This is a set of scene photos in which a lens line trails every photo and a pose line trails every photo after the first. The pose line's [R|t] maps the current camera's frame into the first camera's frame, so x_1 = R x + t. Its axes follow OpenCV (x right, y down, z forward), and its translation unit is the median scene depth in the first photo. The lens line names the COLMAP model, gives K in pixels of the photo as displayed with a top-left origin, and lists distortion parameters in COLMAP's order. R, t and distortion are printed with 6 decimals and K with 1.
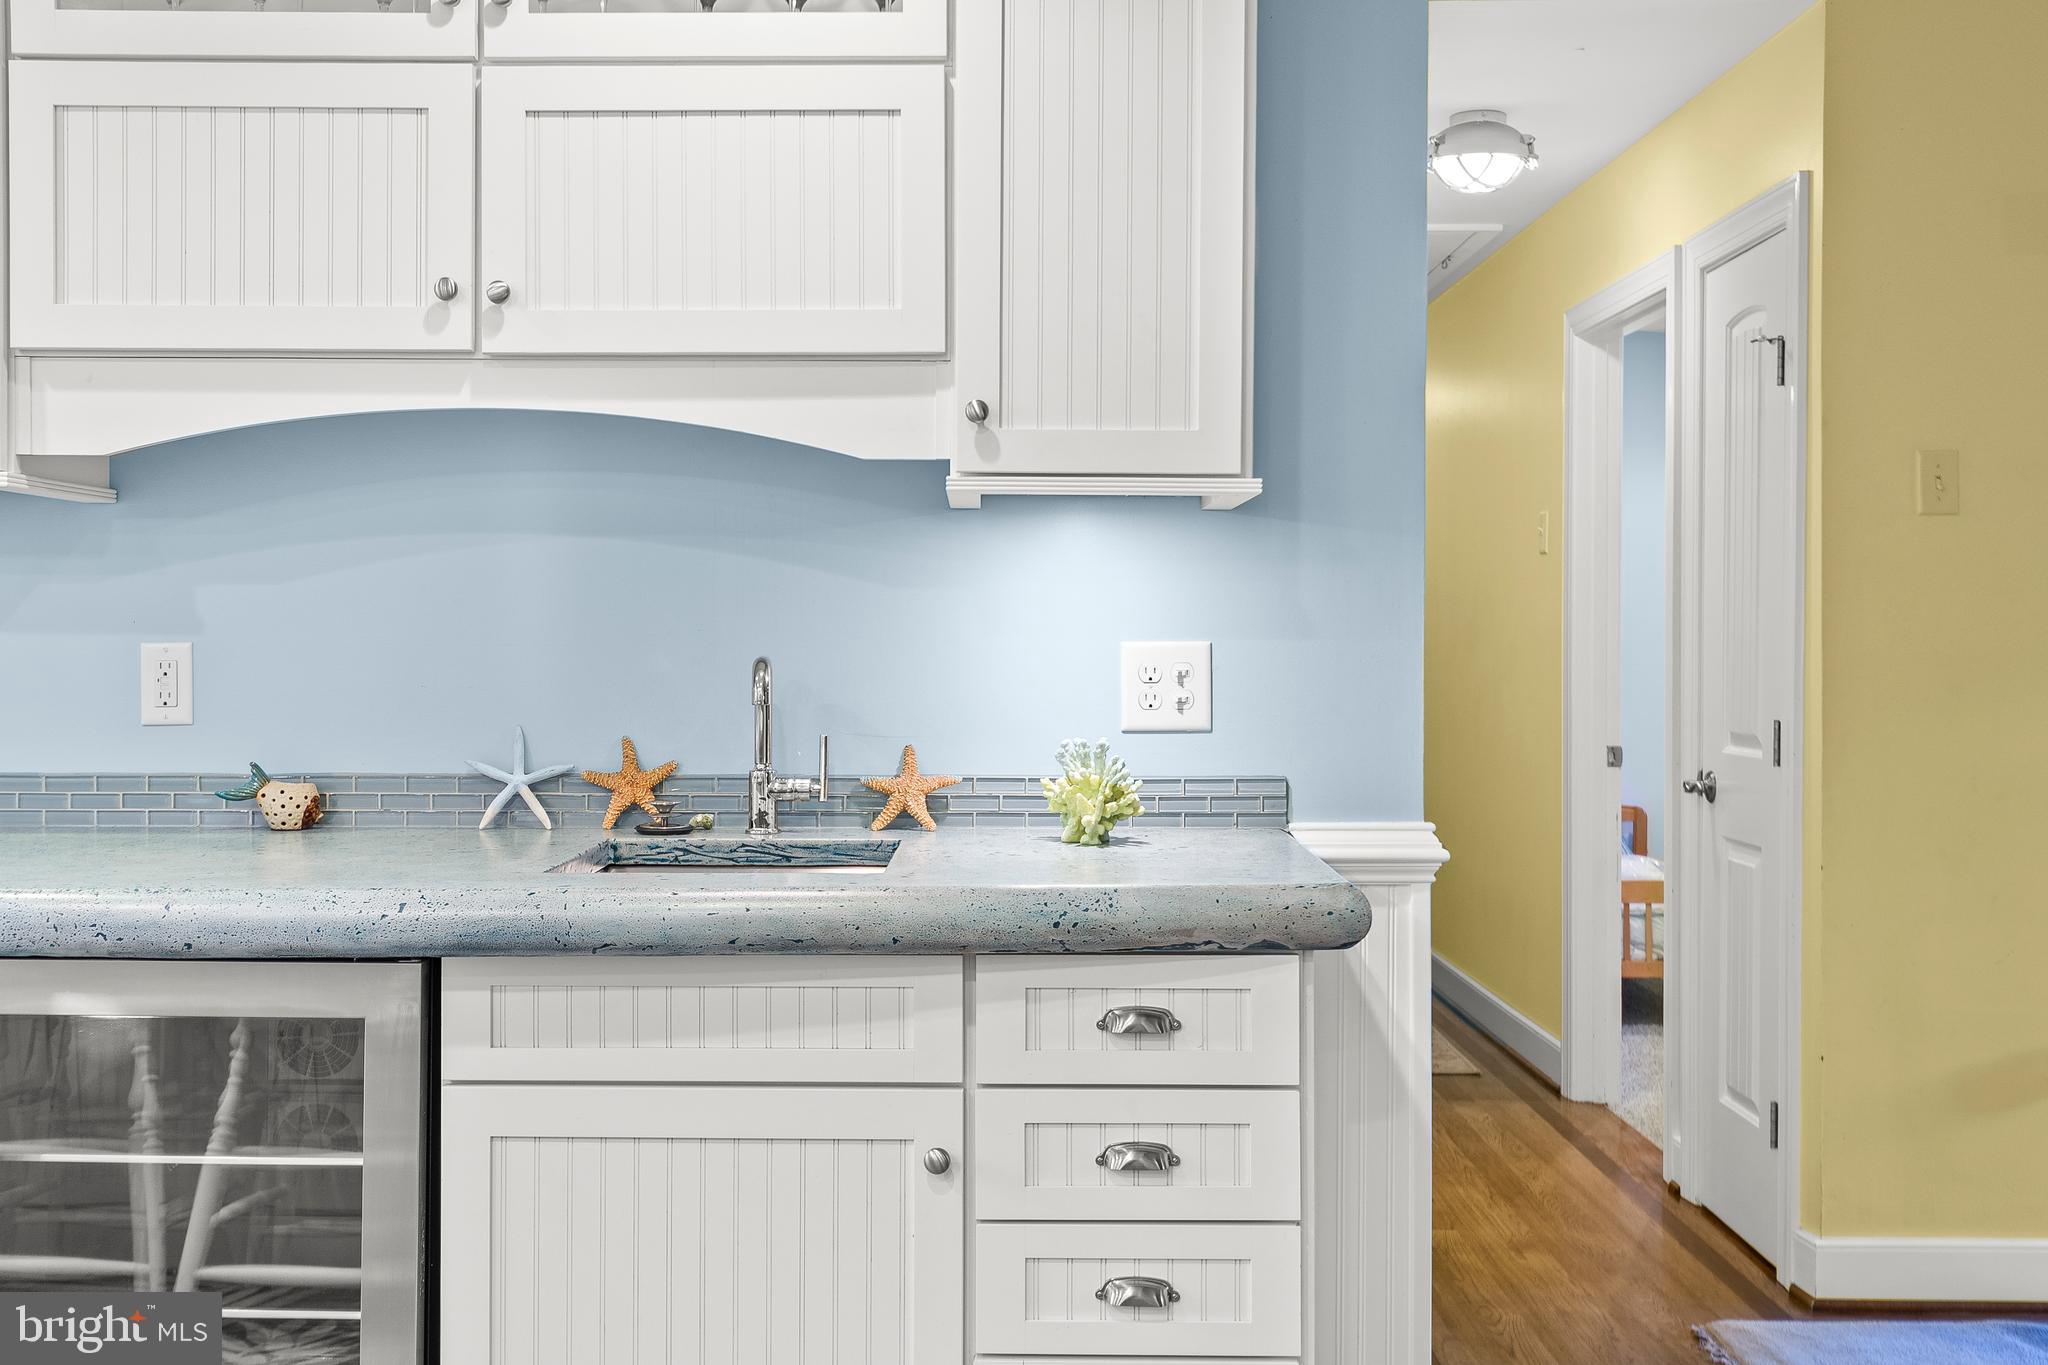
lens RADIAL K [[2039.1, 0, 1005.1], [0, 2039.1, 668.1], [0, 0, 1]] dist [0.019296, 0.000000]
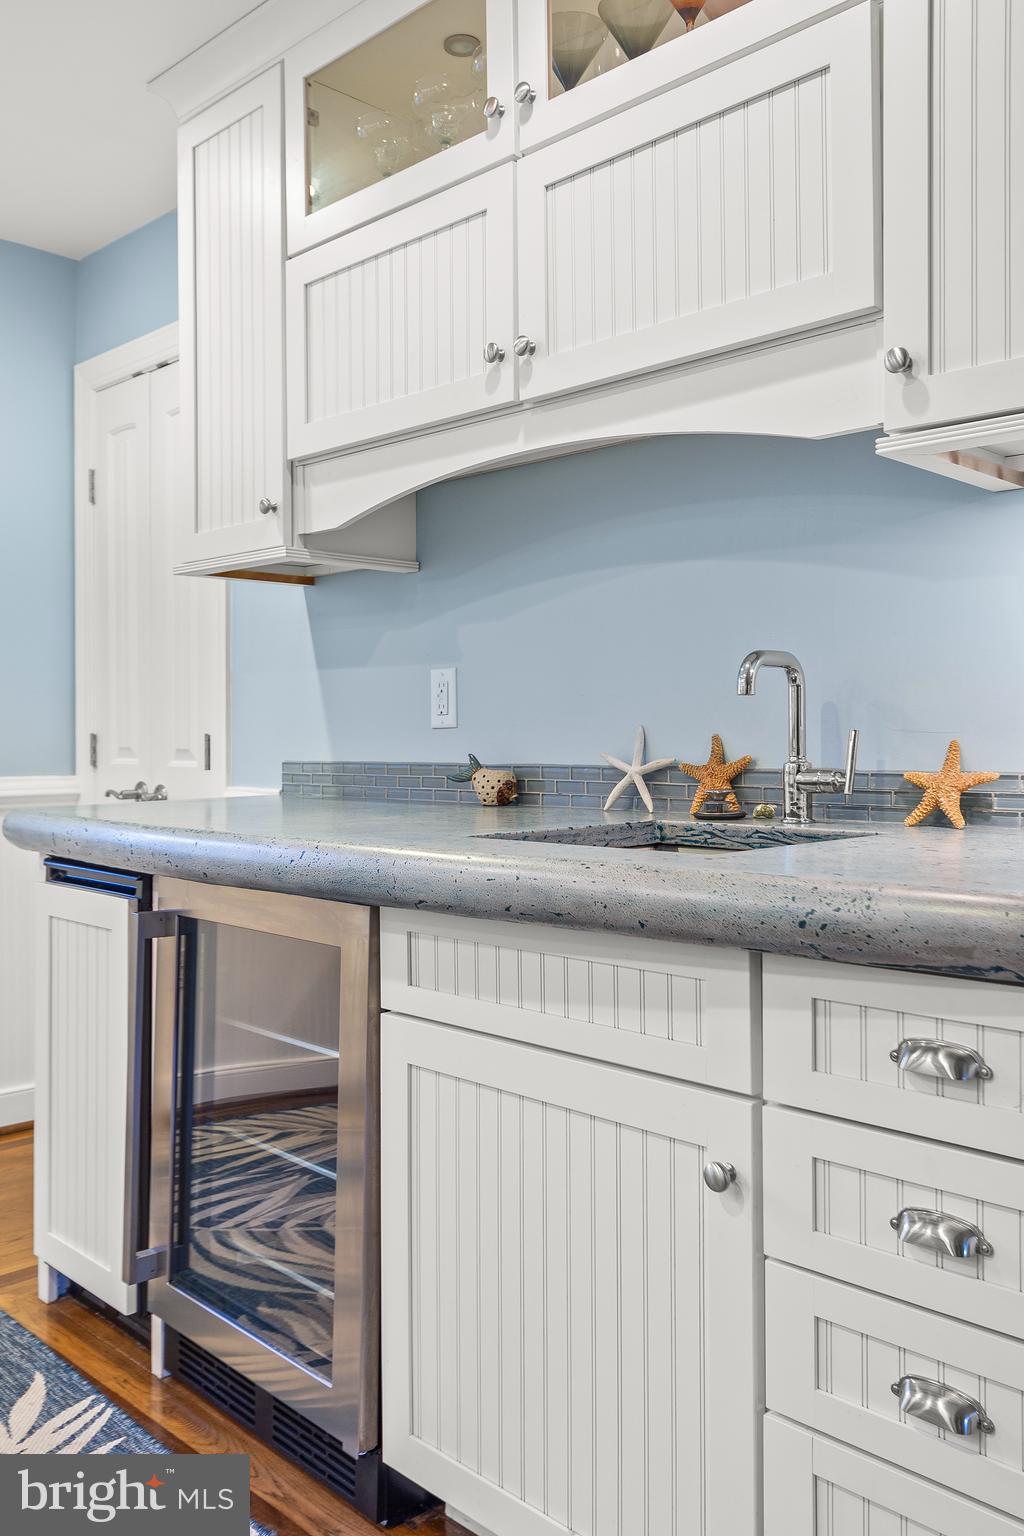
lens RADIAL K [[1270.2, 0, 526.5], [0, 1270.2, 740.5], [0, 0, 1]] dist [0.012074, -0.003953]
pose [[0.722551, -0.002976, -0.691311, 0.253110], [-0.001947, 0.999978, -0.006340, 0.046449], [0.691314, 0.005927, 0.722530, 0.465492]]
